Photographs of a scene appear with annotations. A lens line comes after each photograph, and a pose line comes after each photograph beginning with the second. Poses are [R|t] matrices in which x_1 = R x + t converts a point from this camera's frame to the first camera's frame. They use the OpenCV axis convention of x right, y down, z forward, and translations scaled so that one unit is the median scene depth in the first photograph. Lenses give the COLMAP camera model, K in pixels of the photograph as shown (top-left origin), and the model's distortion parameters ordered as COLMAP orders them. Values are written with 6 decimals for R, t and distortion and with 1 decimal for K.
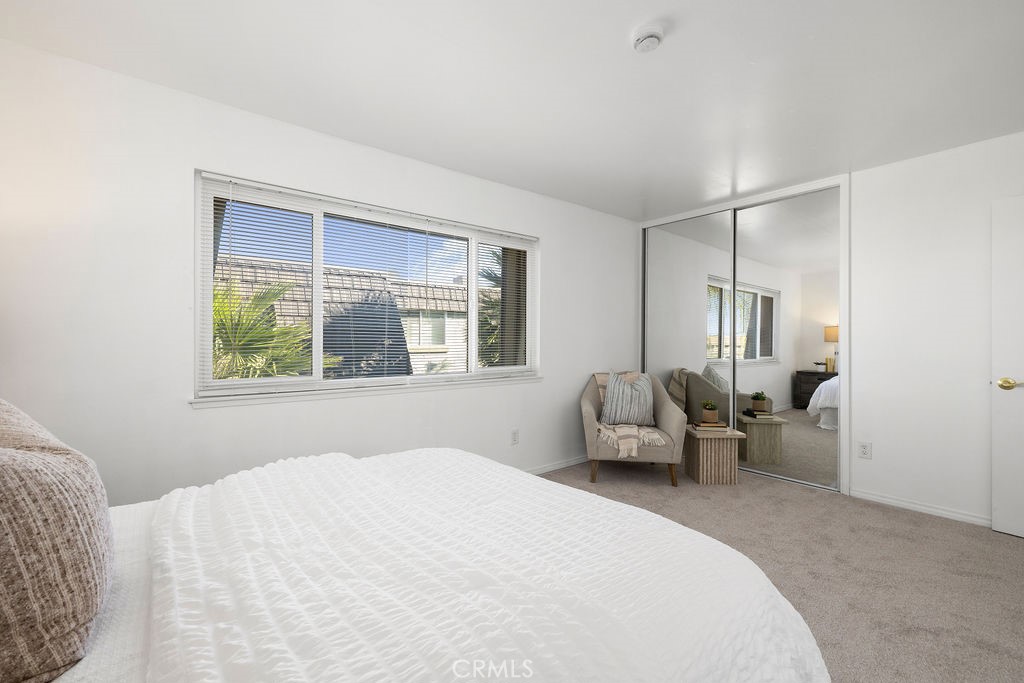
lens RADIAL K [[430.7, 0, 506.5], [0, 430.7, 338.6], [0, 0, 1]] dist [0.000707, 0.000181]
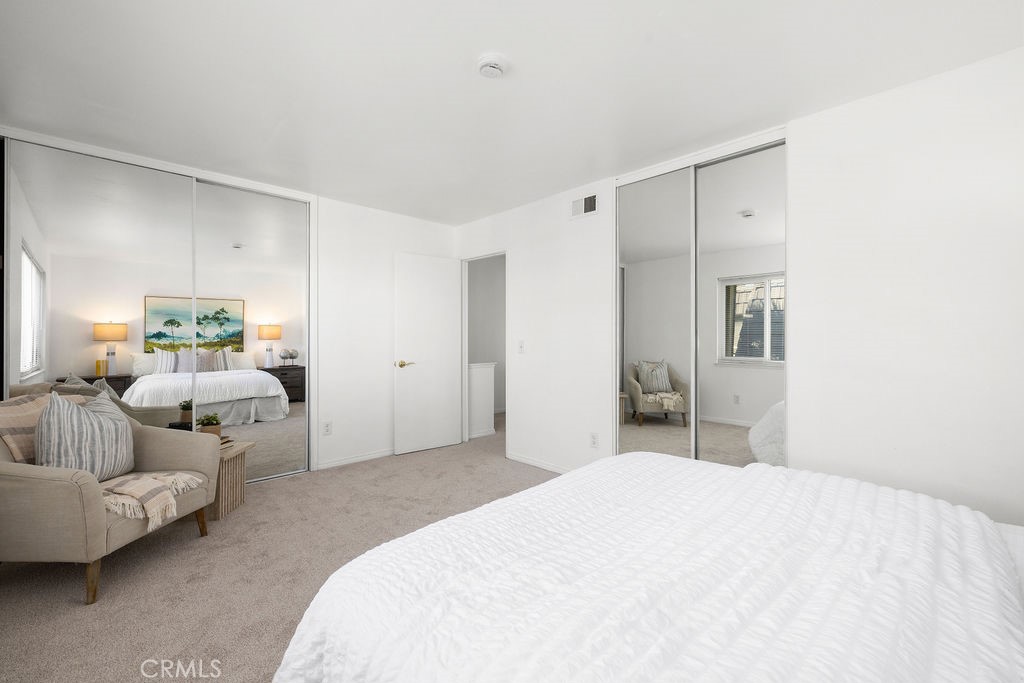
lens RADIAL K [[430.7, 0, 512.8], [0, 430.7, 336.6], [0, 0, 1]] dist [0.000707, 0.000181]
pose [[-0.080599, 0.000048, 0.996747, -0.422720], [0.002867, 0.999996, 0.000183, 0.001423], [-0.996742, 0.002873, -0.080599, 0.570950]]
